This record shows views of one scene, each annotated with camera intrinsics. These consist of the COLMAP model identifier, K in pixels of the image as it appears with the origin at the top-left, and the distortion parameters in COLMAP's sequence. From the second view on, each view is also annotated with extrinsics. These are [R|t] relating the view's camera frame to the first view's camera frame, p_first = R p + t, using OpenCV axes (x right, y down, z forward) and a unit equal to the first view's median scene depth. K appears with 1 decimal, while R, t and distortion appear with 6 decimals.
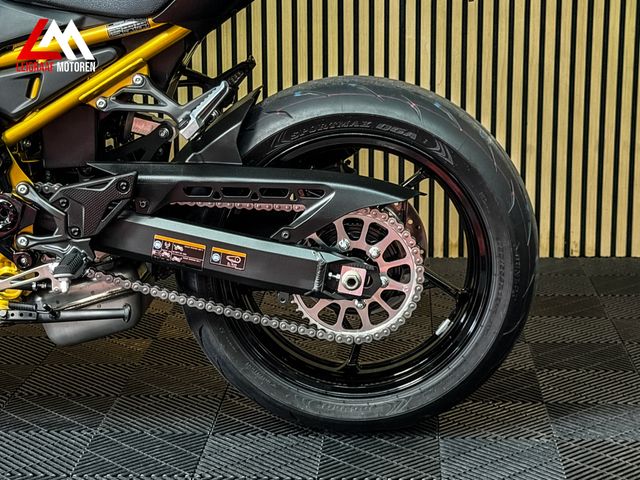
lens RADIAL K [[1460.9, 0, 320.0], [0, 1460.9, 240.0], [0, 0, 1]] dist [0.090994, 0.661731]
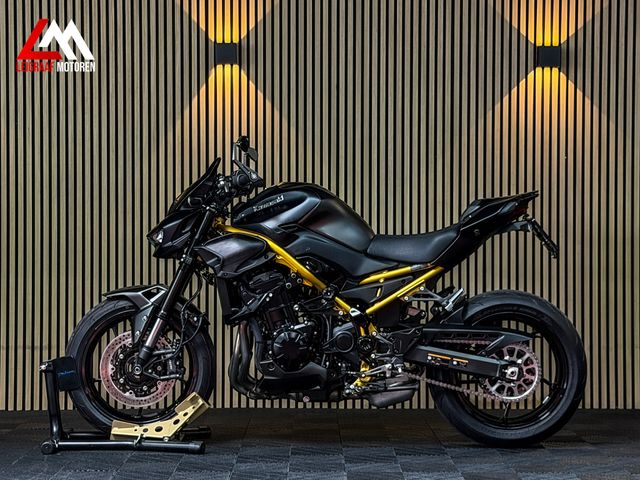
lens RADIAL K [[1460.9, 0, 320.0], [0, 1460.9, 240.0], [0, 0, 1]] dist [0.090994, 0.661731]
pose [[0.998539, 0.007921, 0.053448, -0.414812], [0.003577, 0.977335, -0.211670, 0.316462], [-0.053914, 0.211552, 0.975879, -1.337410]]
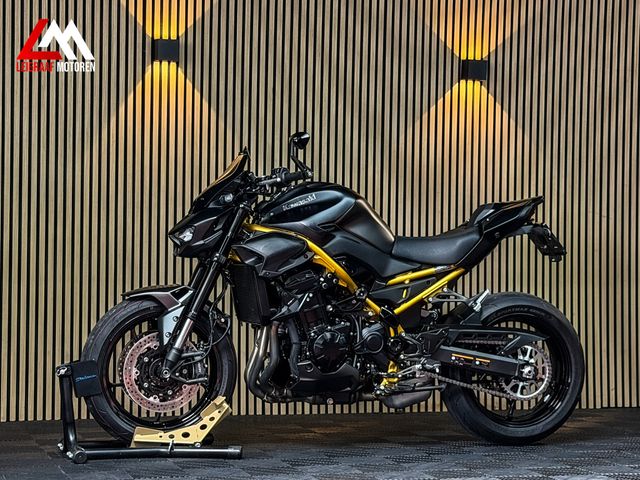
lens RADIAL K [[1460.9, 0, 320.0], [0, 1460.9, 240.0], [0, 0, 1]] dist [0.090994, 0.661731]
pose [[0.940416, 0.023707, 0.339199, -1.132763], [0.053726, 0.974676, -0.217074, 0.323052], [-0.335755, 0.222363, 0.915327, -1.165026]]
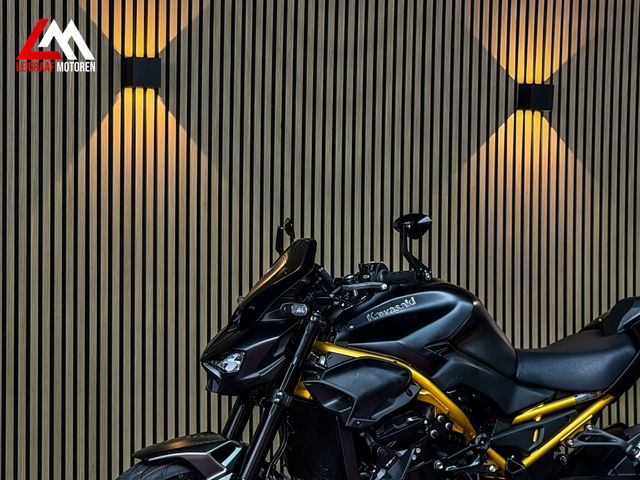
lens RADIAL K [[1460.9, 0, 320.0], [0, 1460.9, 240.0], [0, 0, 1]] dist [0.090994, 0.661731]
pose [[0.895677, 0.013015, 0.444514, -1.150225], [0.085533, 0.975867, -0.200919, -0.005480], [-0.436401, 0.217979, 0.872948, -0.398614]]
